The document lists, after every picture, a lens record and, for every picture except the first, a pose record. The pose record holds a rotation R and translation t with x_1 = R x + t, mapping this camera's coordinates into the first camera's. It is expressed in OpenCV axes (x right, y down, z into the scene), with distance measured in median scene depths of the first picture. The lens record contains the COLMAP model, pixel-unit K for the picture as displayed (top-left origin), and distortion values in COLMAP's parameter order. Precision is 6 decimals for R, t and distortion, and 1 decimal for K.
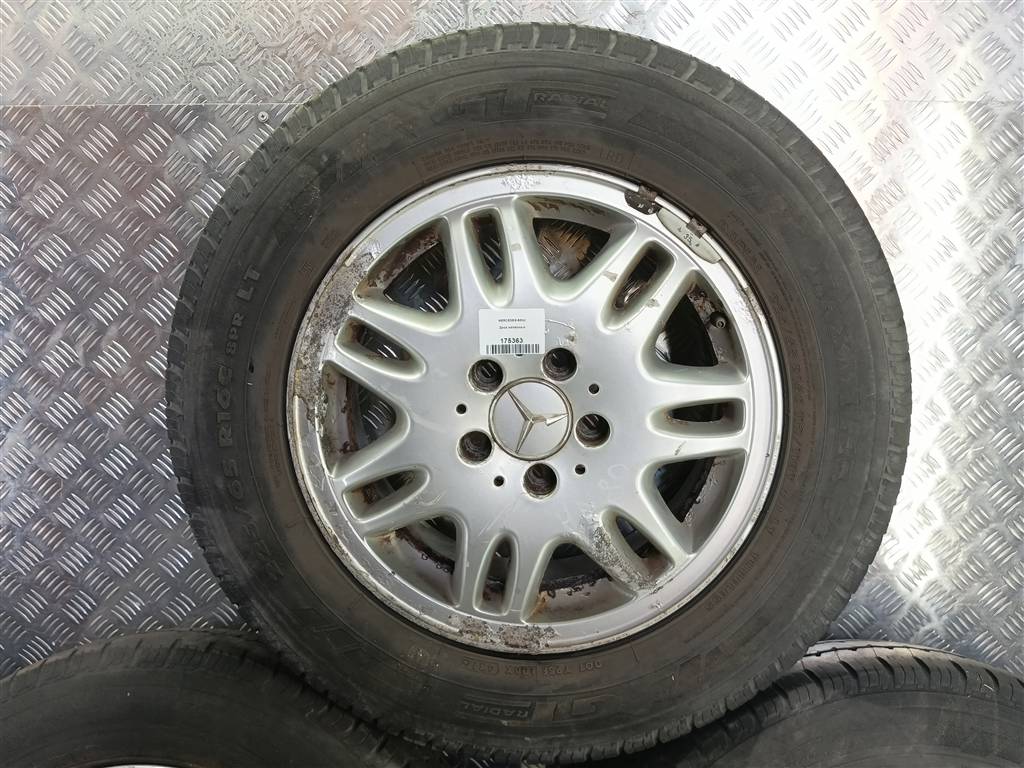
lens RADIAL K [[810.4, 0, 512.0], [0, 810.4, 384.0], [0, 0, 1]] dist [0.150087, -0.287677]
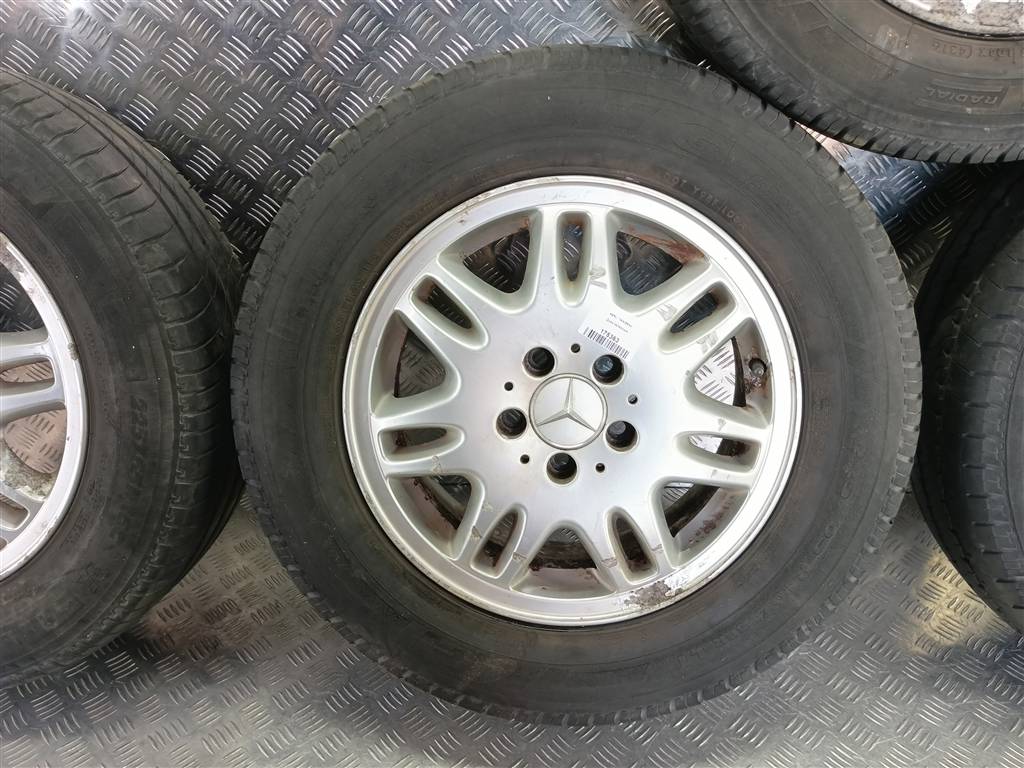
lens RADIAL K [[829.7, 0, 512.0], [0, 829.7, 384.0], [0, 0, 1]] dist [0.053346, -0.104069]
pose [[0.999738, -0.021212, -0.008629, -0.542448], [0.022874, 0.907254, 0.419960, 0.293180], [-0.001080, -0.420047, 0.907502, 0.013542]]
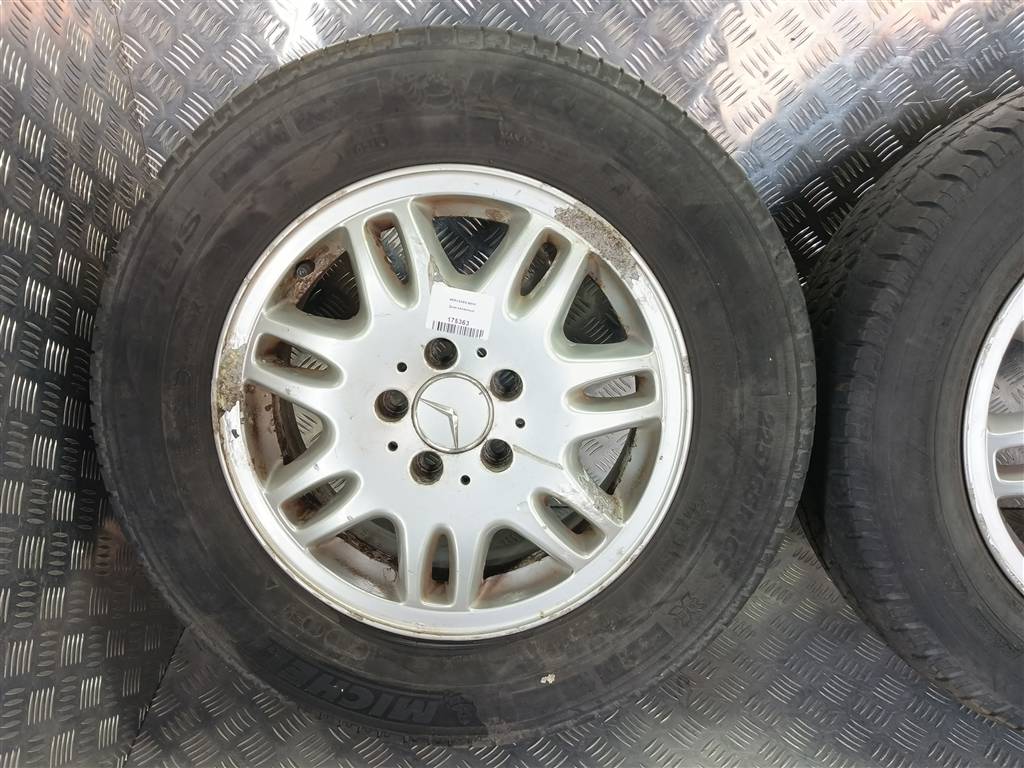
lens RADIAL K [[810.4, 0, 512.0], [0, 810.4, 384.0], [0, 0, 1]] dist [0.150087, -0.287677]
pose [[0.999057, -0.021280, 0.037843, -1.378083], [0.005321, 0.925079, 0.379736, 0.340798], [-0.043088, -0.379177, 0.924320, 0.096377]]
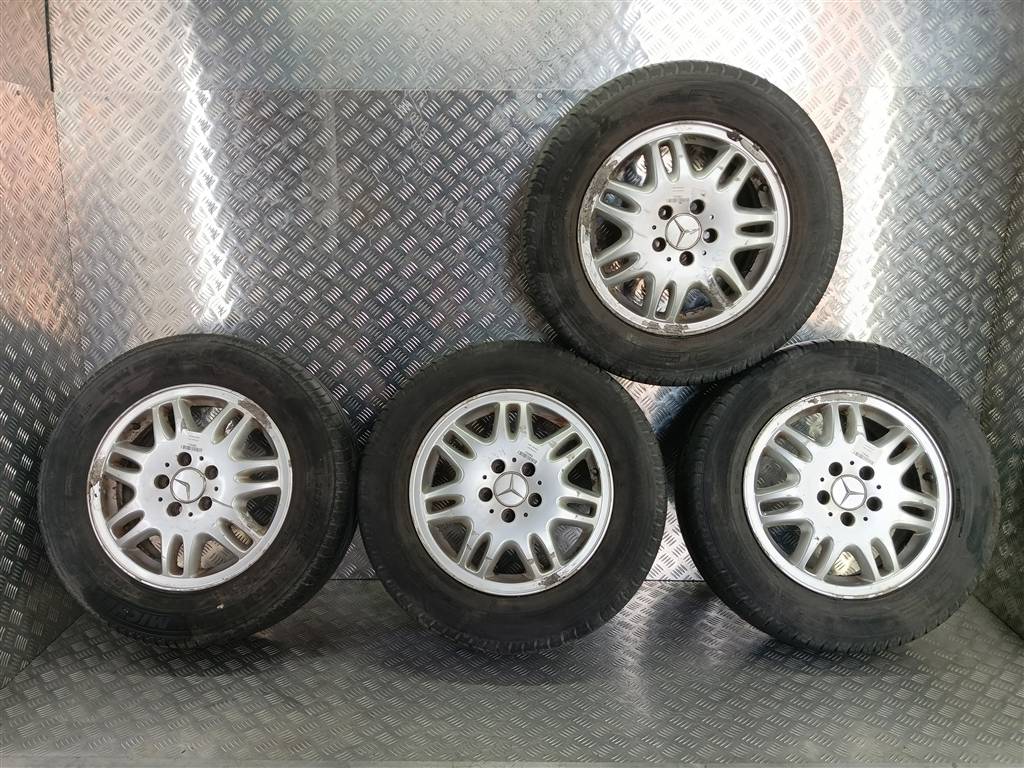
lens RADIAL K [[810.4, 0, 512.0], [0, 810.4, 384.0], [0, 0, 1]] dist [0.150087, -0.287677]
pose [[0.999519, -0.013558, 0.027900, -0.538697], [0.011305, 0.996780, 0.079378, 0.285697], [-0.028886, -0.079025, 0.996454, -1.367355]]
